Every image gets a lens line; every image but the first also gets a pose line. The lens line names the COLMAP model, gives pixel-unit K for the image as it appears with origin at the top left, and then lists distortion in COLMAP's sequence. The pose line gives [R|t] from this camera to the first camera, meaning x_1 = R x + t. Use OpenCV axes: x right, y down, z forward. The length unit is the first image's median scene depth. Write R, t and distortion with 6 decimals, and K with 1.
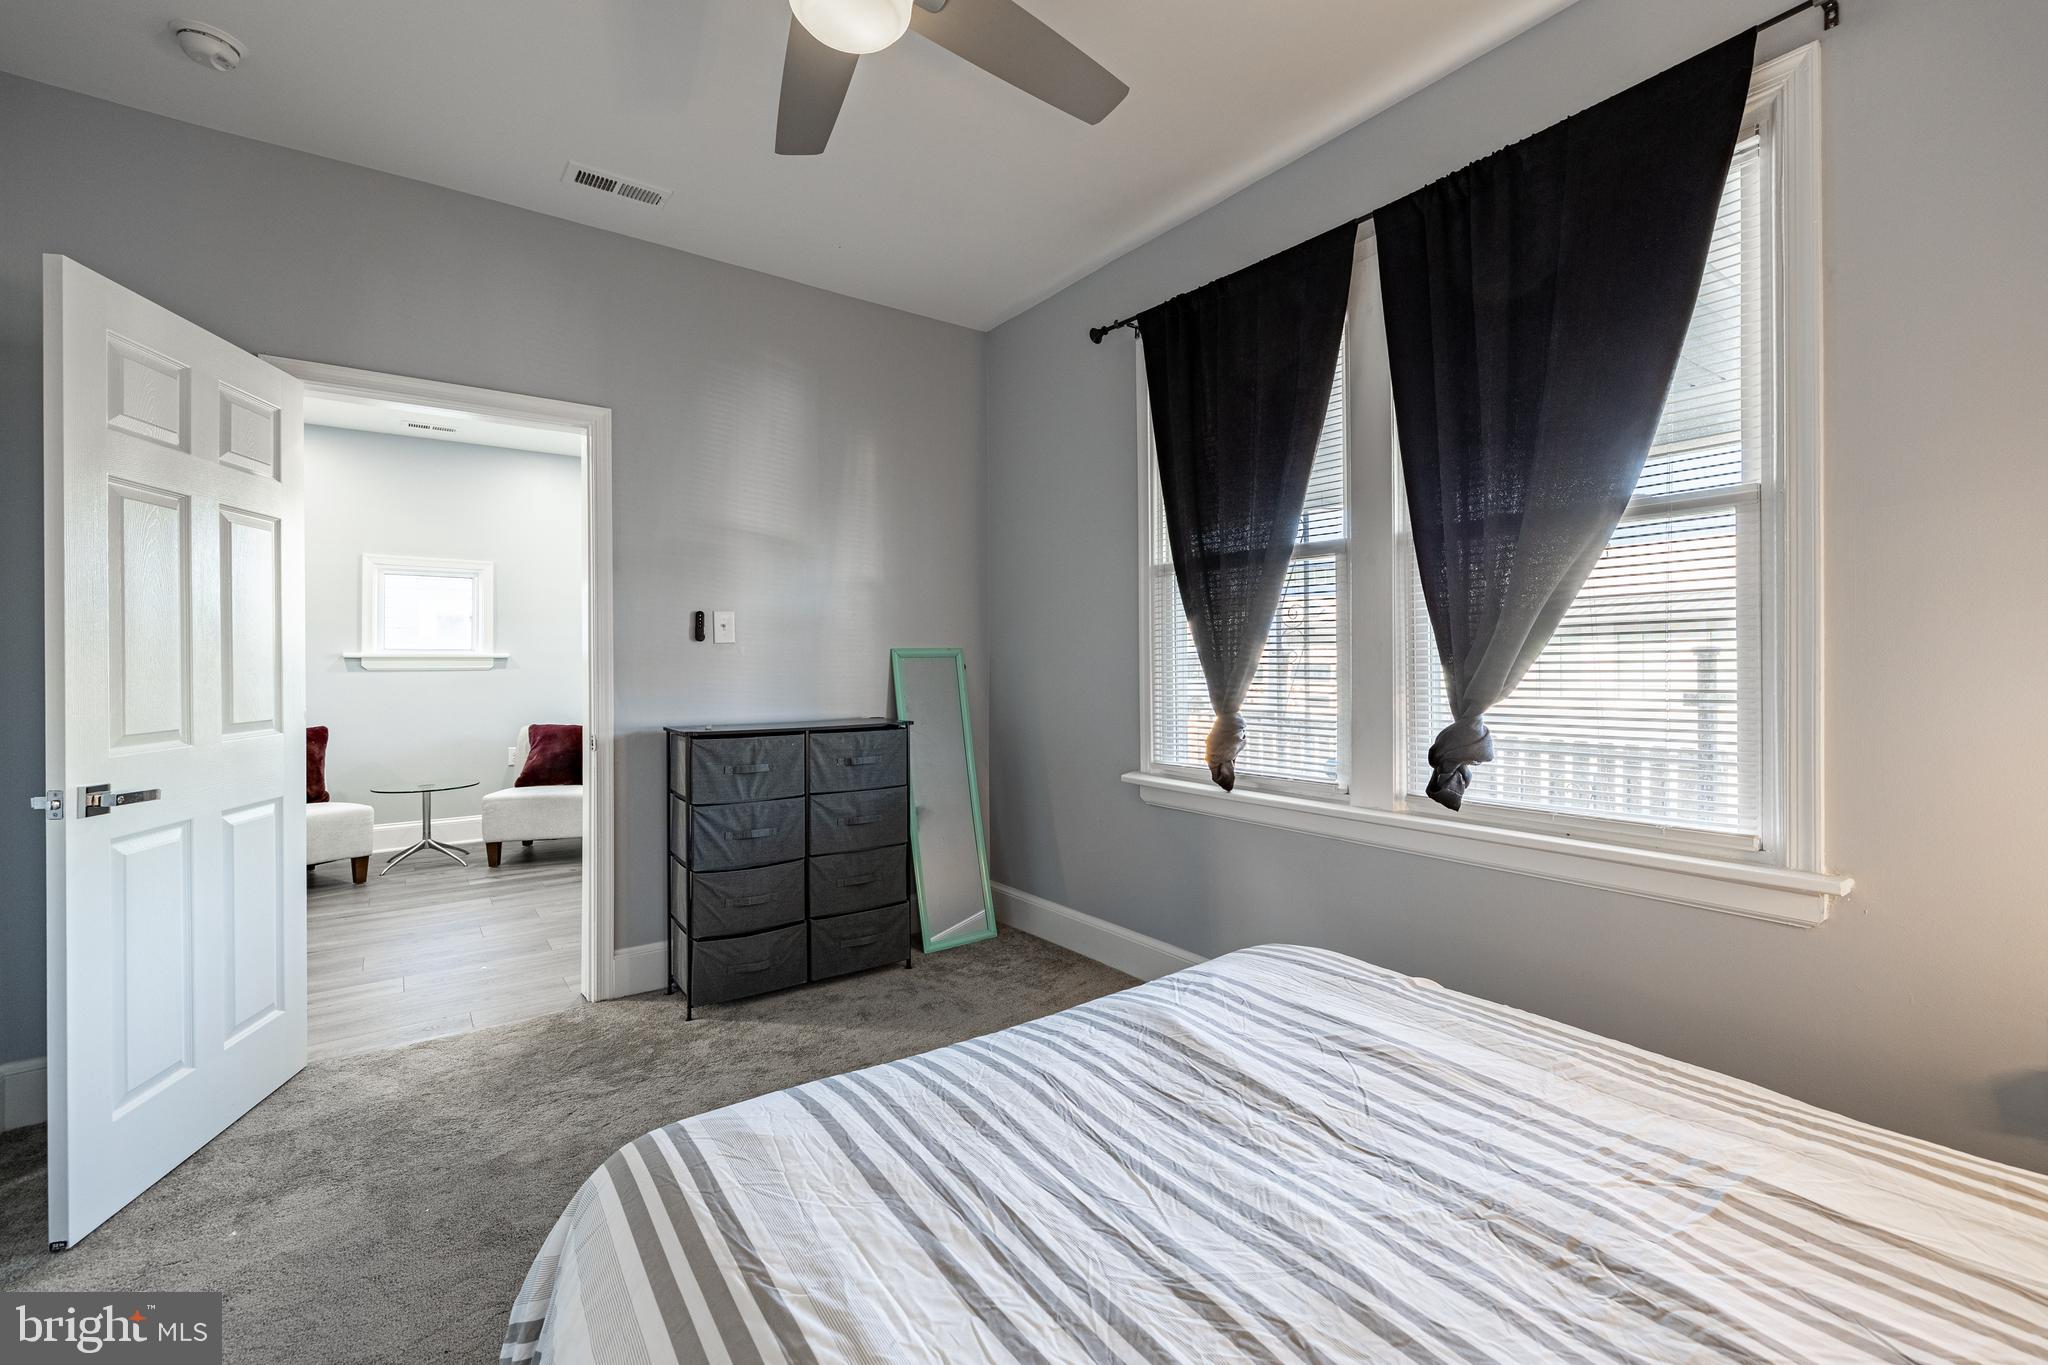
lens RADIAL K [[859.4, 0, 1021.6], [0, 859.4, 666.2], [0, 0, 1]] dist [0.000946, 0.000457]
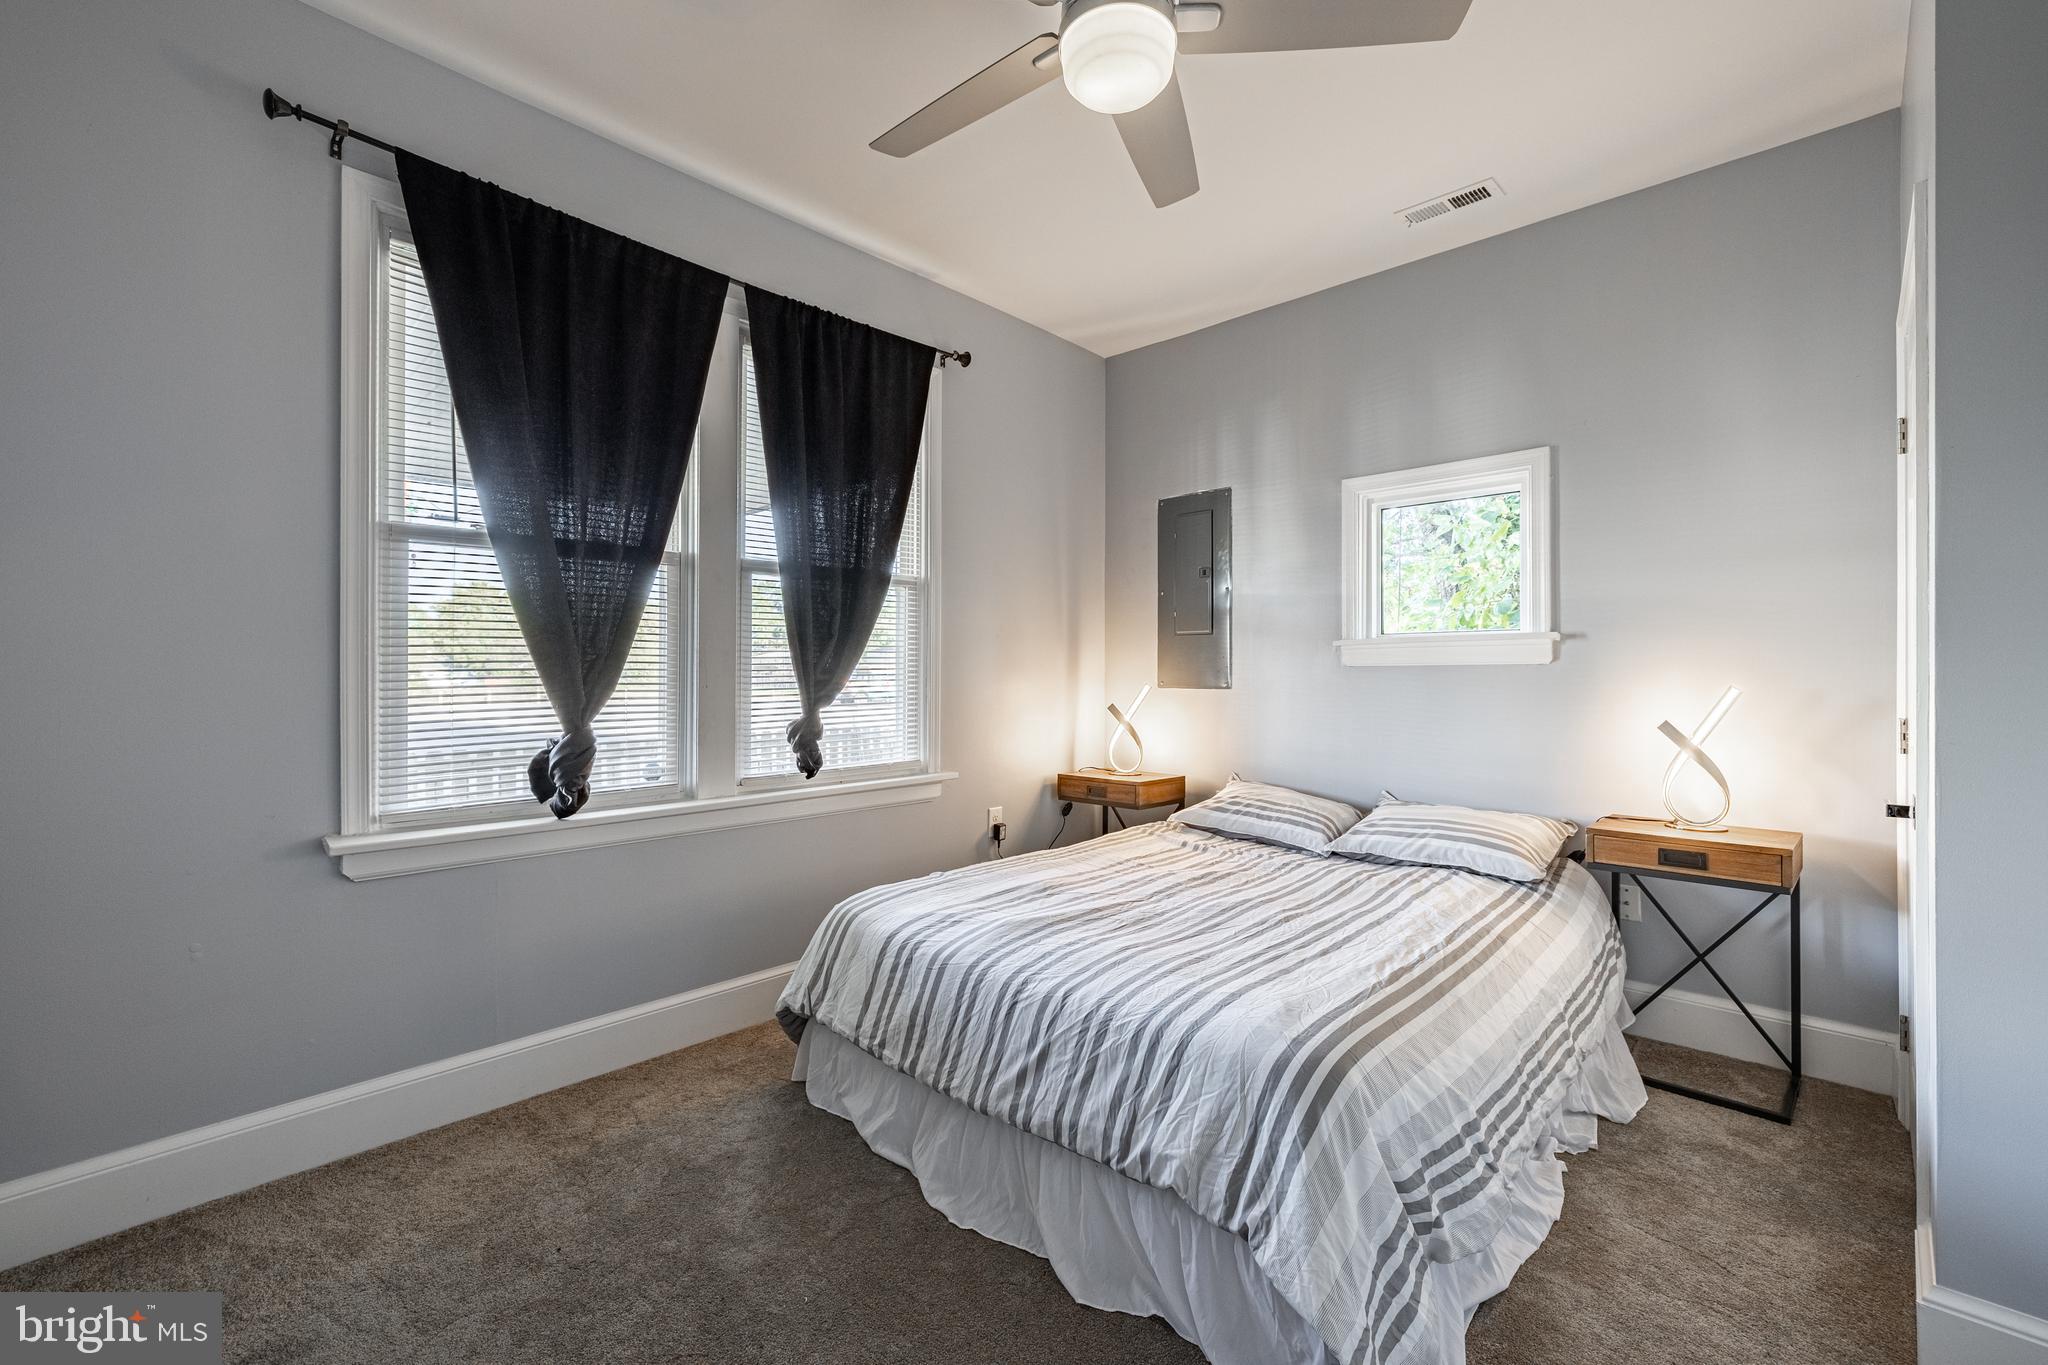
lens RADIAL K [[859.4, 0, 1021.6], [0, 859.4, 666.2], [0, 0, 1]] dist [0.000946, 0.000457]
pose [[-0.192943, 0.009917, 0.981160, -1.343637], [0.003546, 0.999949, -0.009409, 0.009043], [-0.981204, 0.001664, -0.192968, 1.419093]]
